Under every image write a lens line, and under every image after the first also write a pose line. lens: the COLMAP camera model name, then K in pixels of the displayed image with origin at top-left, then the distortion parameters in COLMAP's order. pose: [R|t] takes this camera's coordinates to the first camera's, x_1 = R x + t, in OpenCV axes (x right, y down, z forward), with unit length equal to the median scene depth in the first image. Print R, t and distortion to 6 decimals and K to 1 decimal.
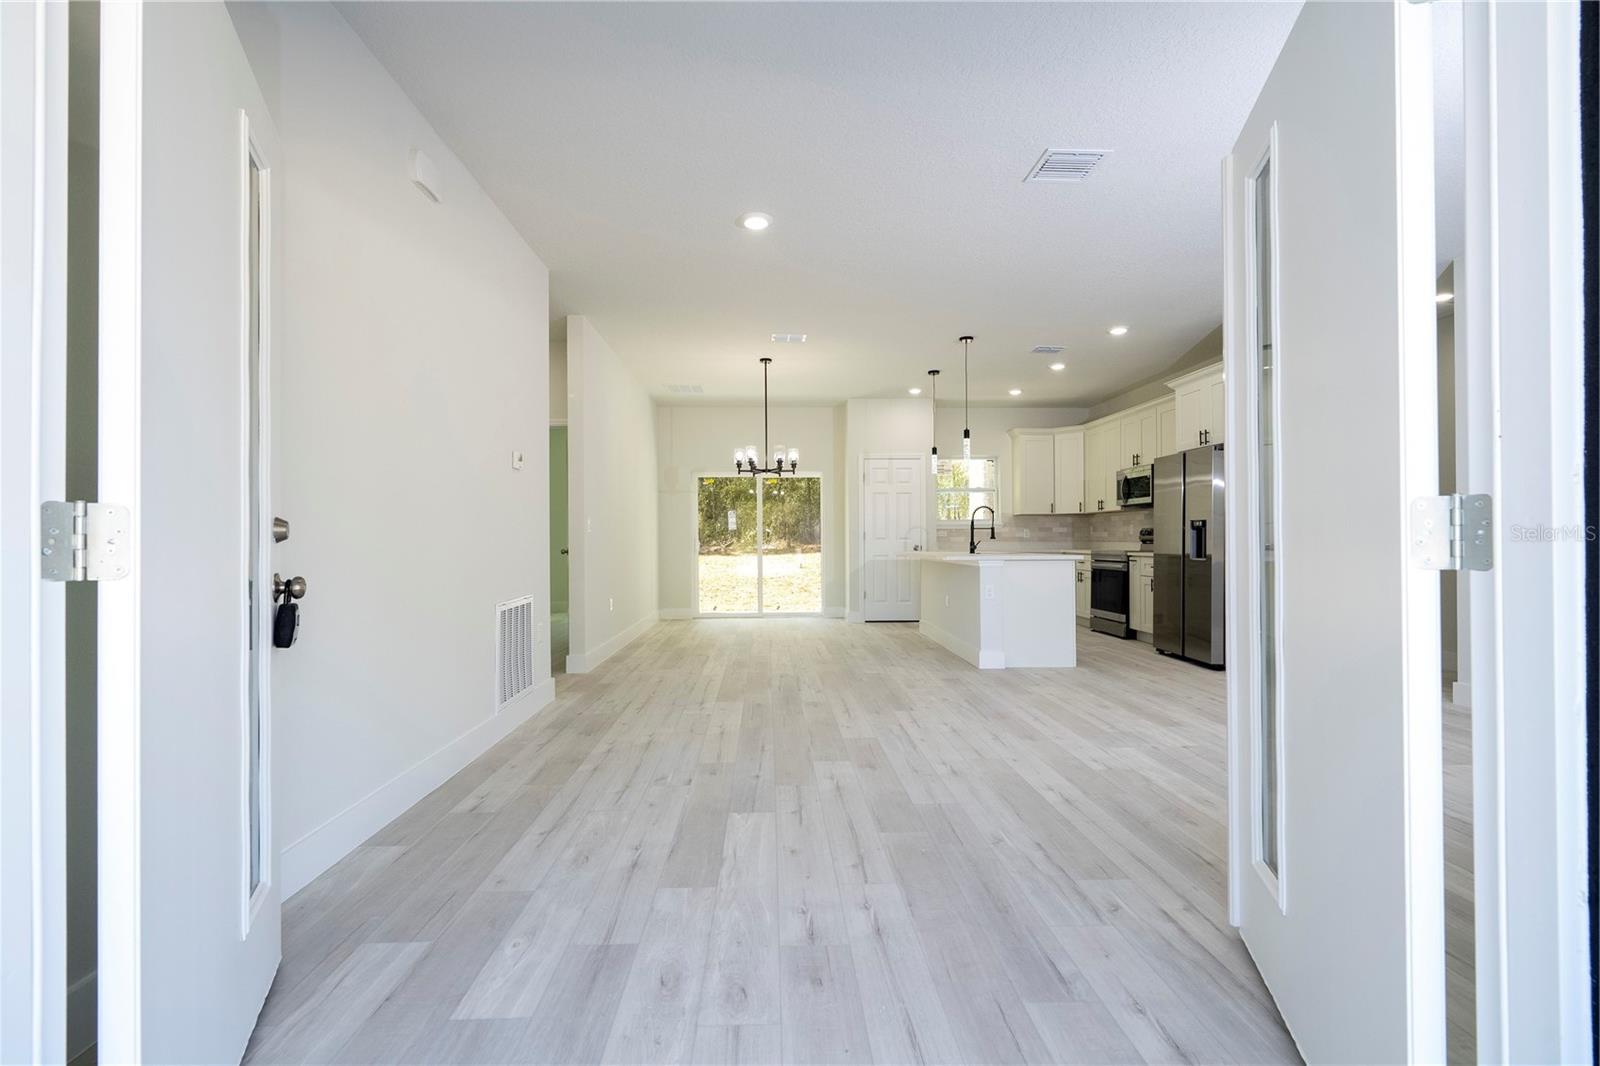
lens RADIAL K [[720.0, 0, 790.4], [0, 720.0, 532.5], [0, 0, 1]] dist [-0.005700, 0.003059]
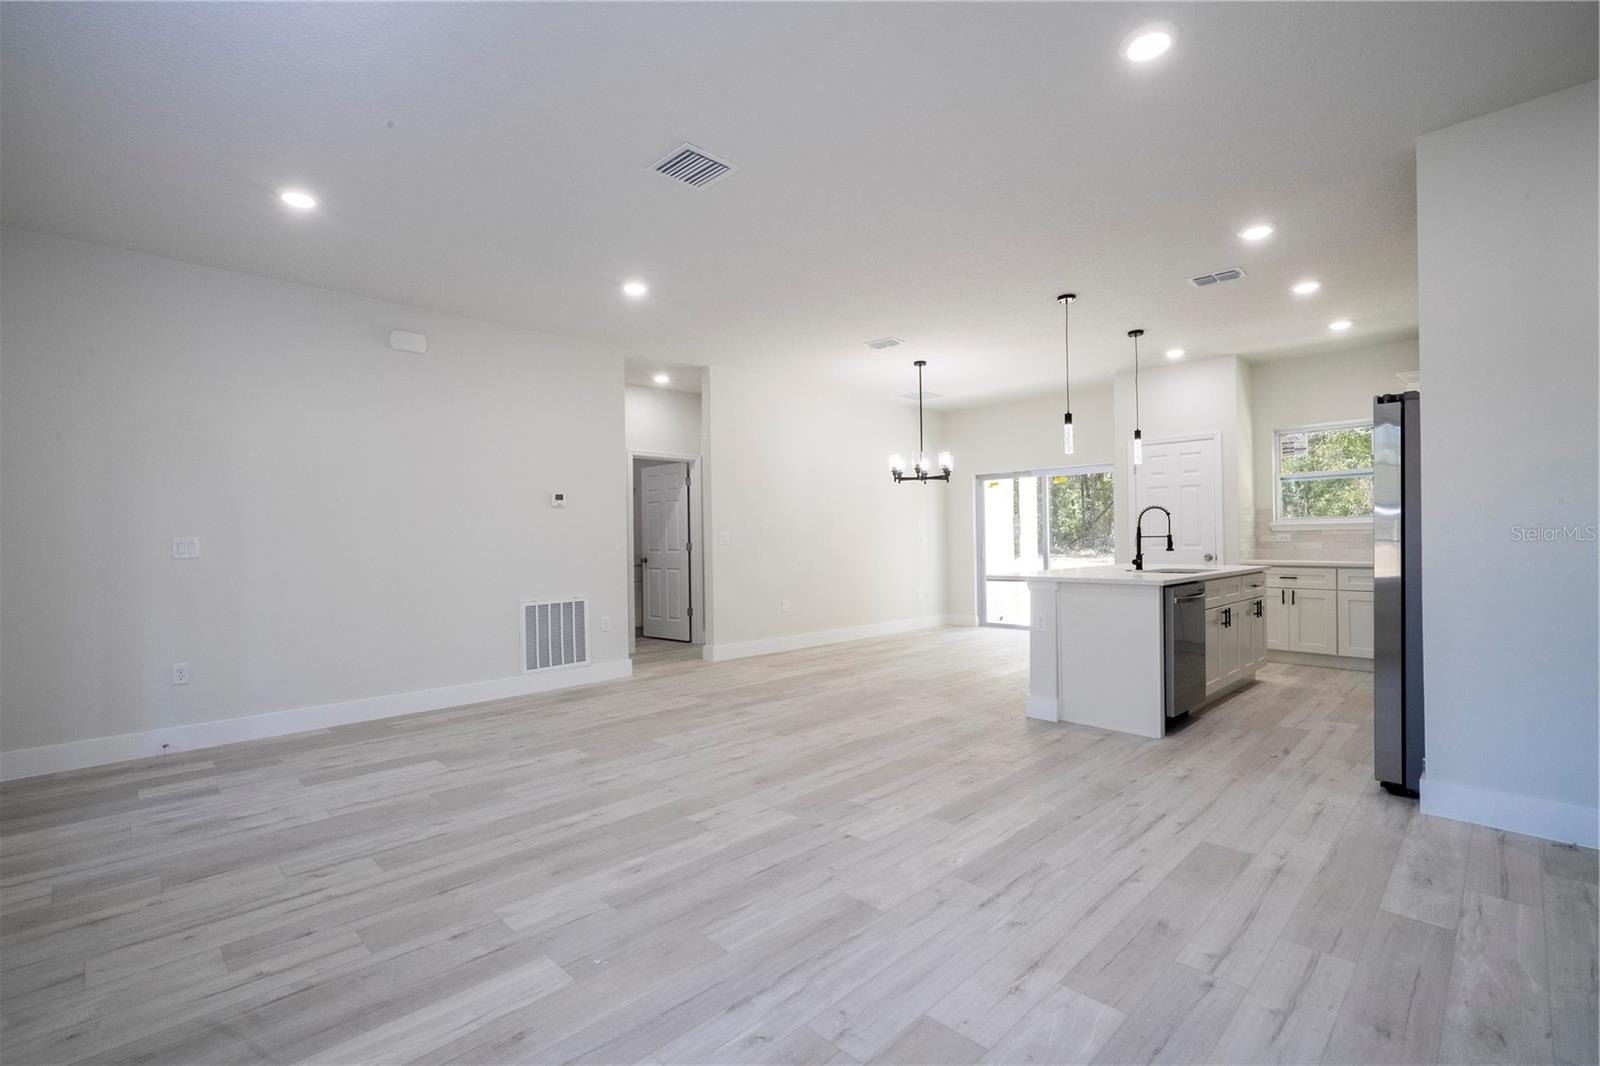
lens RADIAL K [[720.0, 0, 791.3], [0, 720.0, 533.4], [0, 0, 1]] dist [-0.005700, 0.003059]
pose [[0.678011, -0.010021, -0.734983, 0.557908], [0.017500, 0.999844, 0.002511, -0.017482], [0.734843, -0.014565, 0.678081, 0.220732]]
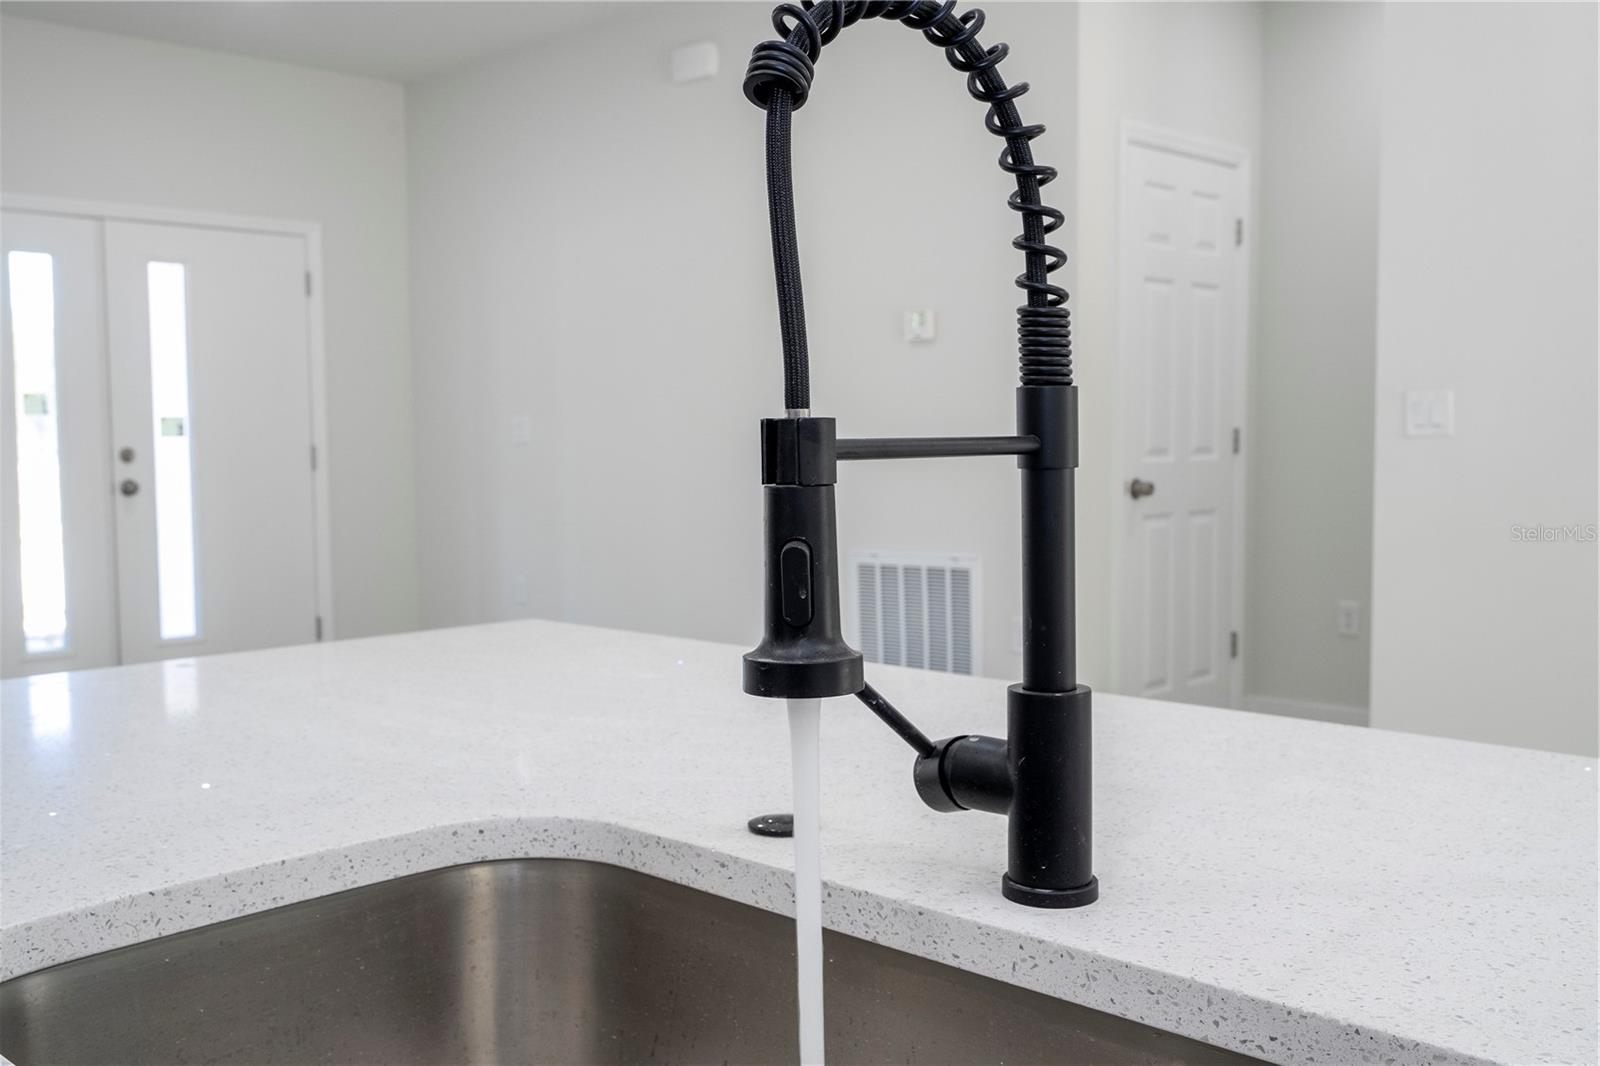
lens RADIAL K [[1537.2, 0, 785.4], [0, 1537.2, 527.6], [0, 0, 1]] dist [-0.016976, 0.000000]
pose [[-0.716218, 0.057994, -0.695463, 0.345150], [0.021189, 0.997889, 0.061392, -0.007181], [0.697555, 0.029233, -0.715935, 1.064519]]
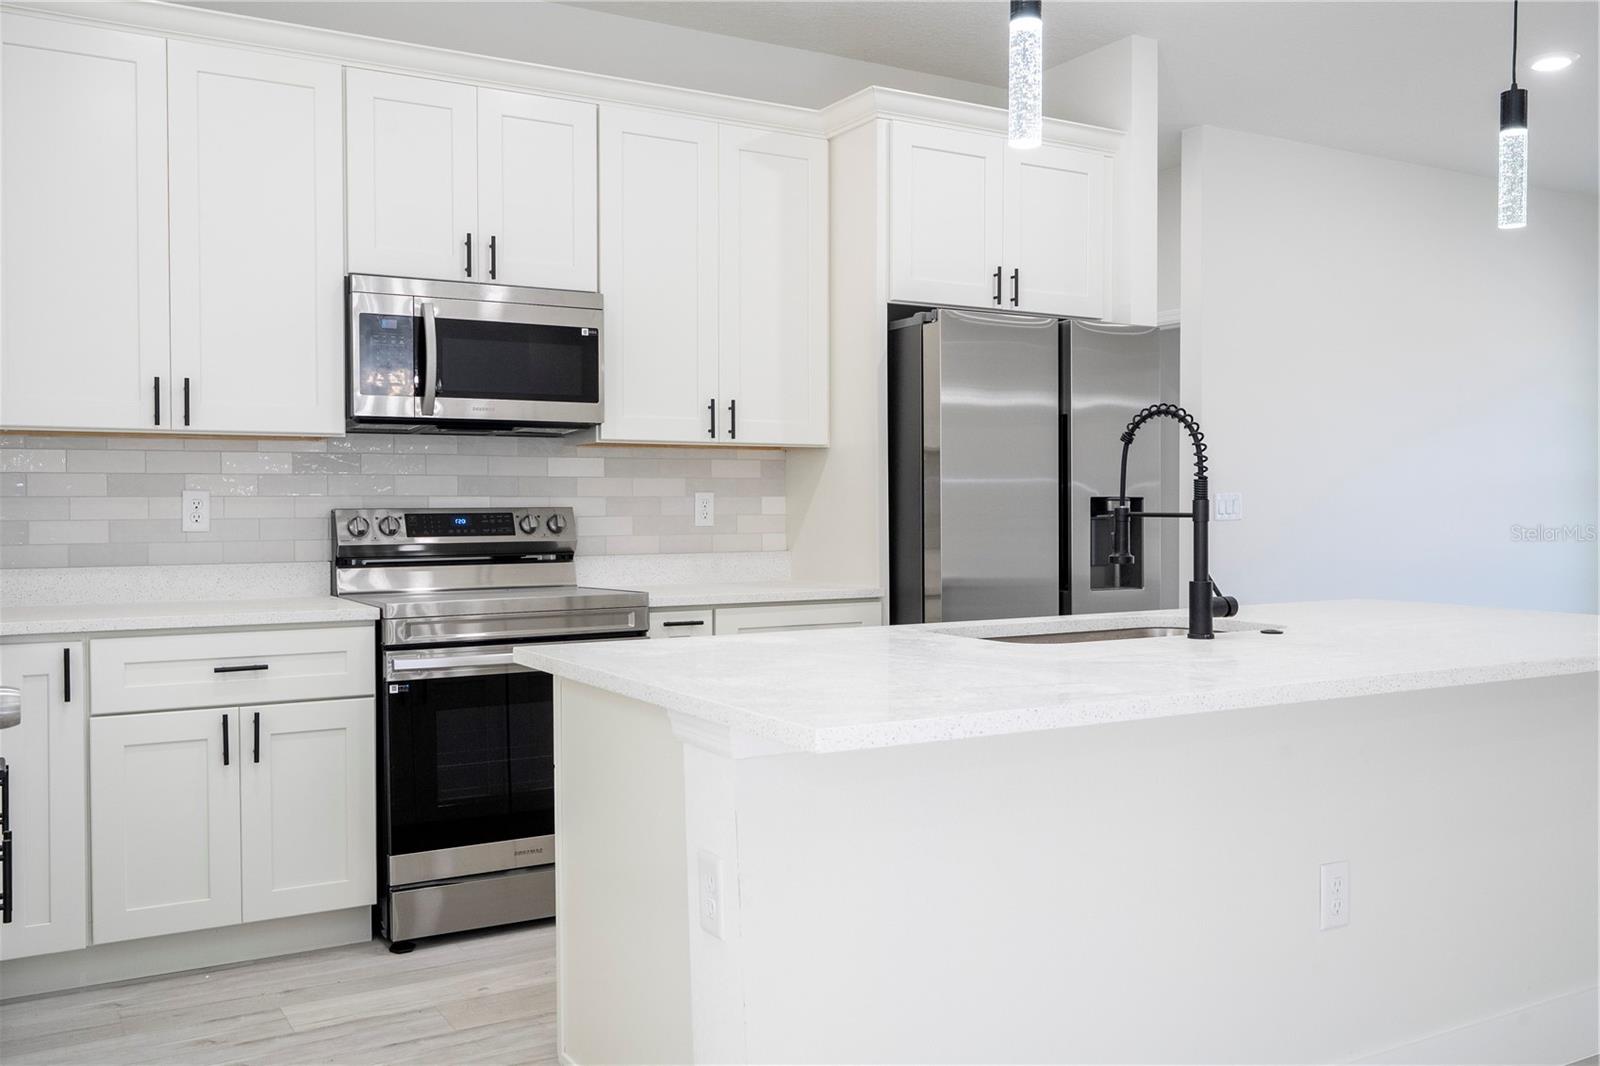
lens RADIAL K [[1385.1, 0, 792.4], [0, 1385.1, 534.7], [0, 0, 1]] dist [-0.000739, 0.005258]
pose [[-0.475343, -0.016400, 0.879648, -0.036114], [-0.005026, 0.999861, 0.015926, -0.006138], [-0.879786, 0.003149, -0.475359, 1.283345]]
